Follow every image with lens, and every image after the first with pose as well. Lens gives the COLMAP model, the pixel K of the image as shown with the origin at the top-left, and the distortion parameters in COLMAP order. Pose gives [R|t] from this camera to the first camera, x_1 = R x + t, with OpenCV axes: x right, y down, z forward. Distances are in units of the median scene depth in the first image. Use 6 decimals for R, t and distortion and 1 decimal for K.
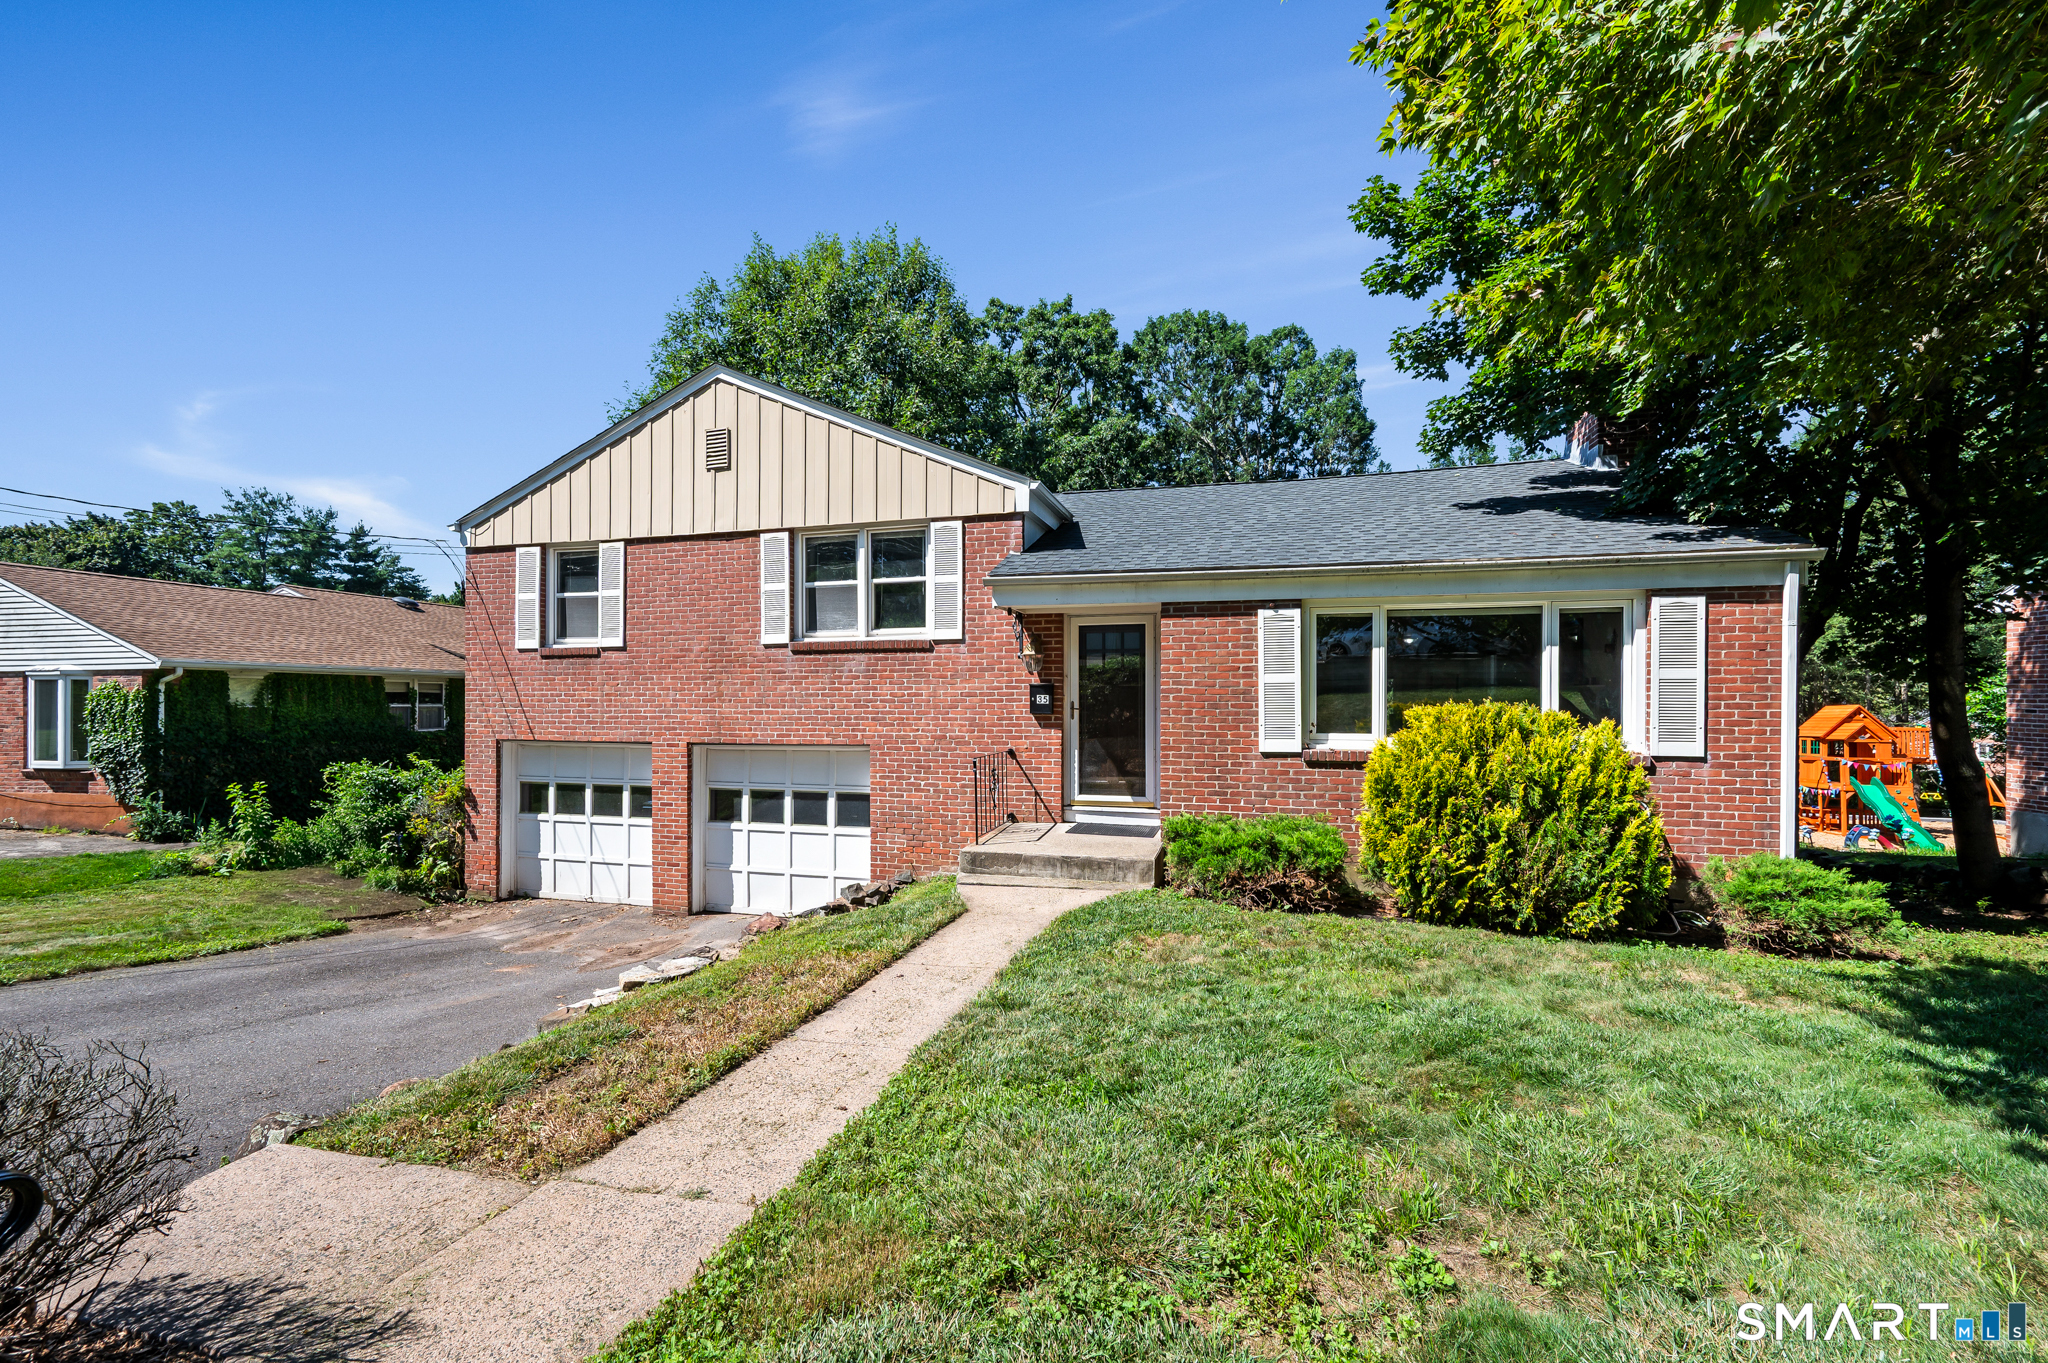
lens RADIAL K [[825.8, 0, 1026.4], [0, 825.8, 689.0], [0, 0, 1]] dist [0.004518, 0.000121]
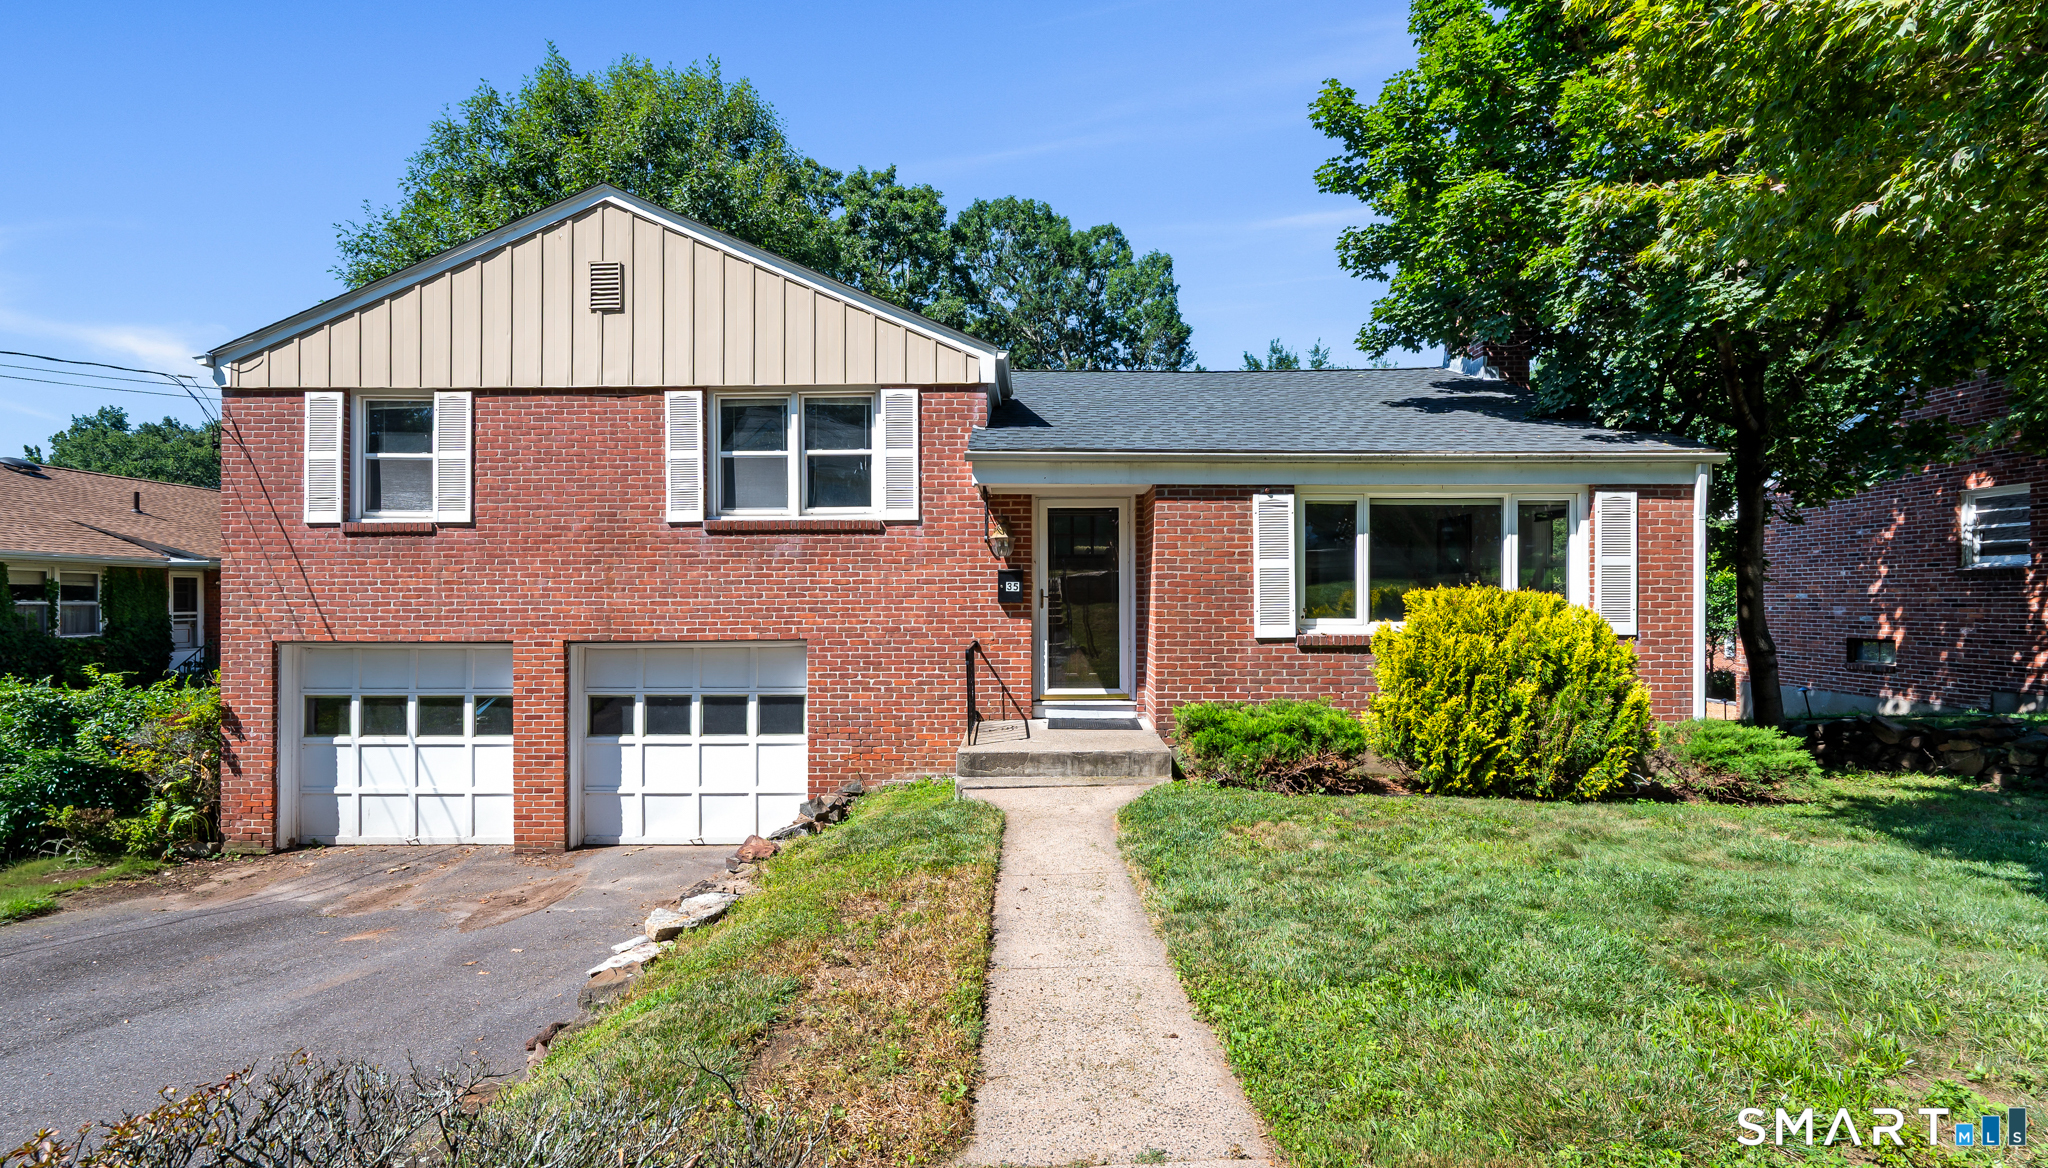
lens RADIAL K [[864.3, 0, 1024.6], [0, 864.3, 585.2], [0, 0, 1]] dist [0.001754, 0.001076]
pose [[0.966080, 0.001664, 0.258239, -0.211485], [-0.000501, 0.999989, -0.004569, 0.014885], [-0.258244, 0.004284, 0.966070, 0.058928]]
